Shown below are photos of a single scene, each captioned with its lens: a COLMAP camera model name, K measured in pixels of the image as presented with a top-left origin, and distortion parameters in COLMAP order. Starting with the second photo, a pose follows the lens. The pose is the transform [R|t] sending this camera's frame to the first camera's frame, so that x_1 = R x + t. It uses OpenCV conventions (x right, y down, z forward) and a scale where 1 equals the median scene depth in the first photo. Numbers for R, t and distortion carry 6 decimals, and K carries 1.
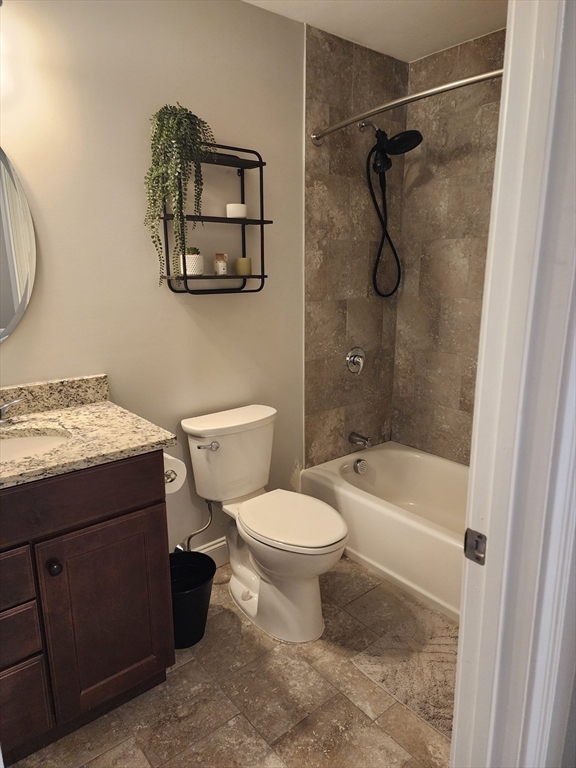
lens RADIAL K [[517.5, 0, 290.7], [0, 517.5, 382.1], [0, 0, 1]] dist [0.036887, -0.036069]
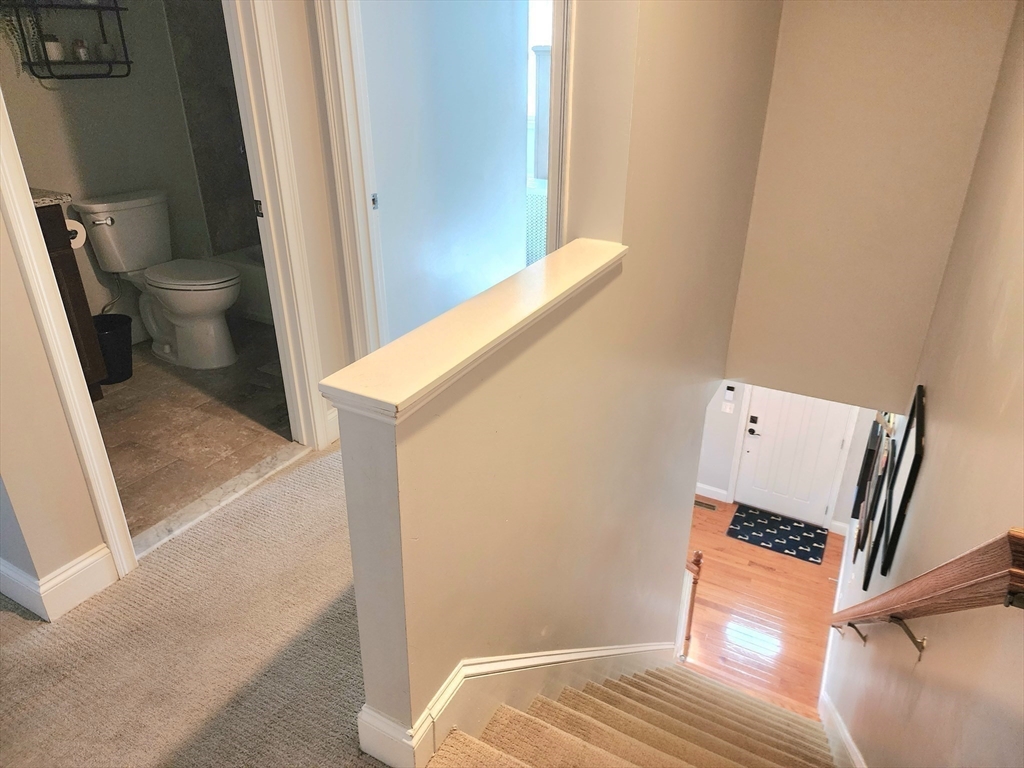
lens RADIAL K [[690.0, 0, 514.2], [0, 690.0, 378.7], [0, 0, 1]] dist [0.036887, -0.036069]
pose [[0.929829, -0.150157, 0.335961, 0.113563], [0.072053, 0.969579, 0.233932, 0.163834], [-0.360868, -0.193310, 0.912363, -0.790610]]
